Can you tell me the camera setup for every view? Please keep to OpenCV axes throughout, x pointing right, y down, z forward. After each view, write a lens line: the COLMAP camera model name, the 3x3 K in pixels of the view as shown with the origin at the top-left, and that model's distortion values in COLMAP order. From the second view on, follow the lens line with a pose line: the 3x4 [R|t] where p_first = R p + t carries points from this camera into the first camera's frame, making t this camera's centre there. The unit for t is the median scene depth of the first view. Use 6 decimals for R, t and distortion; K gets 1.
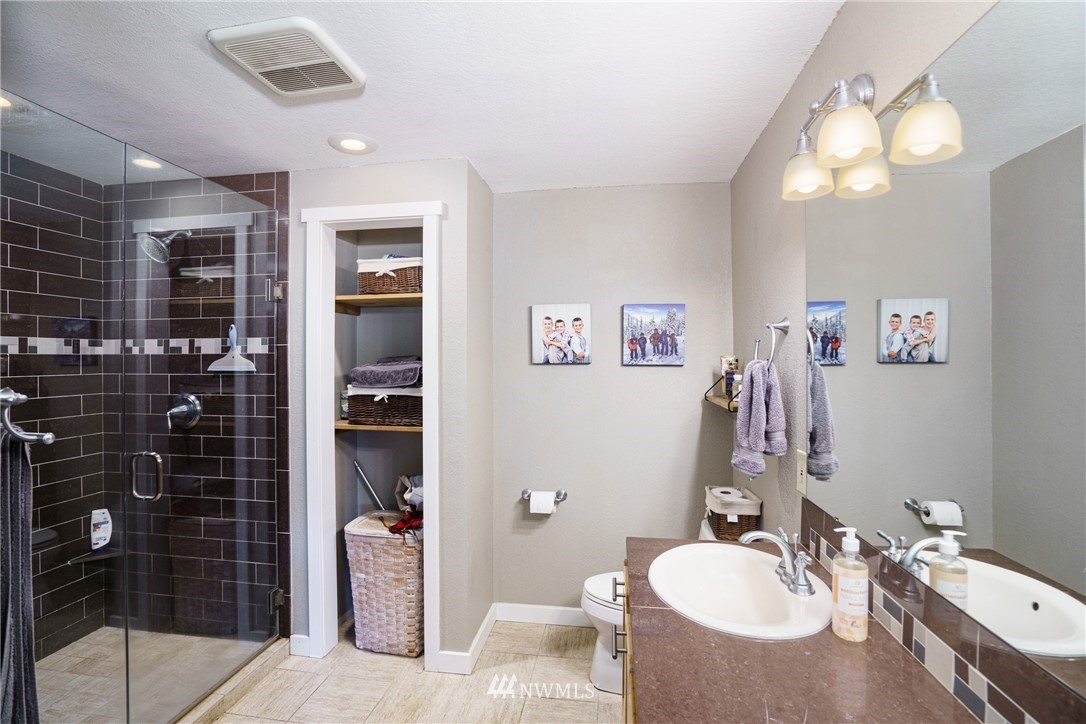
lens RADIAL K [[503.8, 0, 543.0], [0, 503.8, 362.0], [0, 0, 1]] dist [-0.050178, 0.011541]
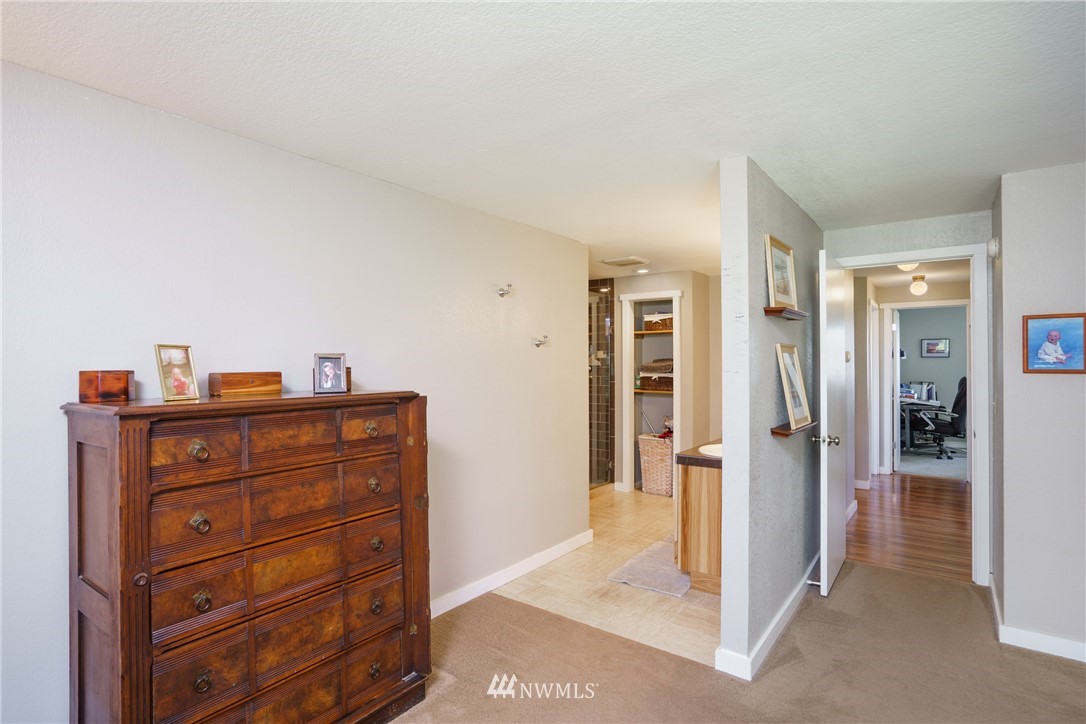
lens RADIAL K [[559.7, 0, 543.0], [0, 559.7, 362.0], [0, 0, 1]] dist [-0.002620, -0.000257]
pose [[0.874176, -0.001437, -0.485607, 0.444599], [0.000711, 0.999998, -0.001680, 0.005611], [0.485609, 0.001124, 0.874176, -1.394382]]
